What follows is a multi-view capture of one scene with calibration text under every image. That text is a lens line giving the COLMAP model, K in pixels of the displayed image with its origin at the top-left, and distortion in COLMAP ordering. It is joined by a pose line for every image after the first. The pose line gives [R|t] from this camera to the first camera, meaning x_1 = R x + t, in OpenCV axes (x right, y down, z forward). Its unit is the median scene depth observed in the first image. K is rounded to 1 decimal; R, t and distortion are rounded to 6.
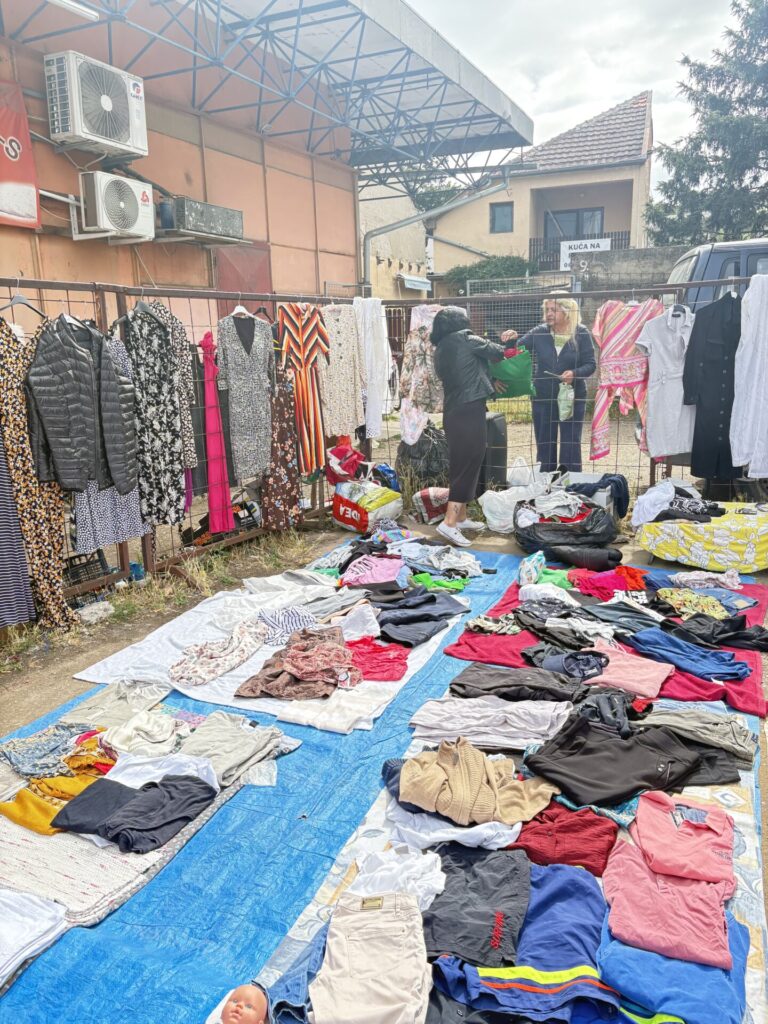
lens RADIAL K [[744.0, 0, 386.5], [0, 744.0, 510.7], [0, 0, 1]] dist [0.028034, -0.027807]
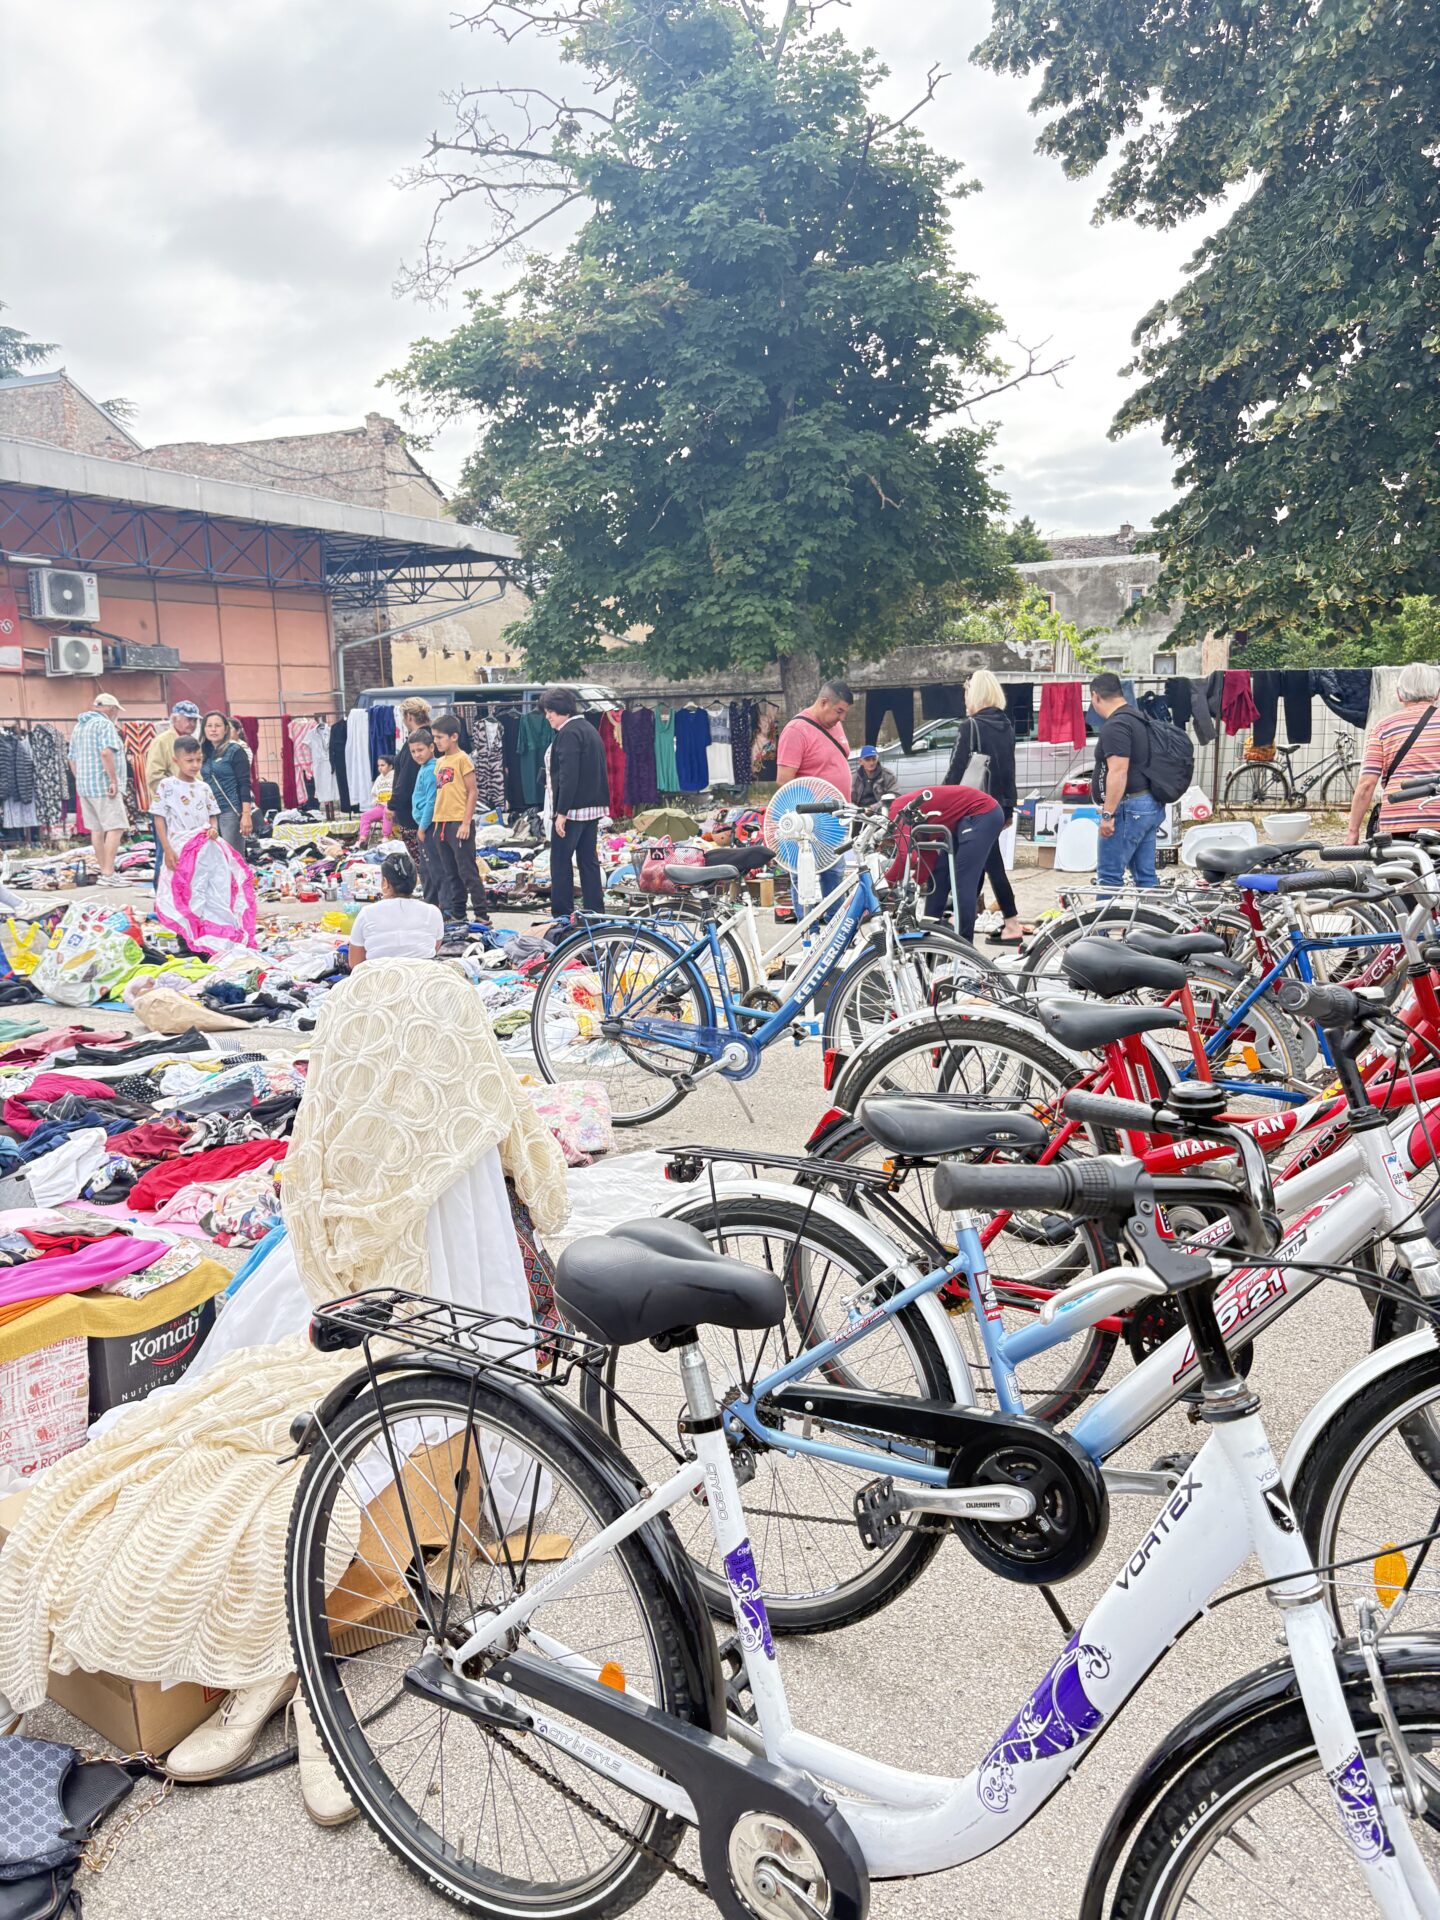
lens RADIAL K [[1395.0, 0, 723.4], [0, 1395.0, 961.2], [0, 0, 1]] dist [0.028034, -0.027807]
pose [[0.998679, 0.005202, -0.051125, 1.100697], [-0.008691, 0.997630, -0.068263, 0.399551], [0.050648, 0.068617, 0.996357, -1.732053]]
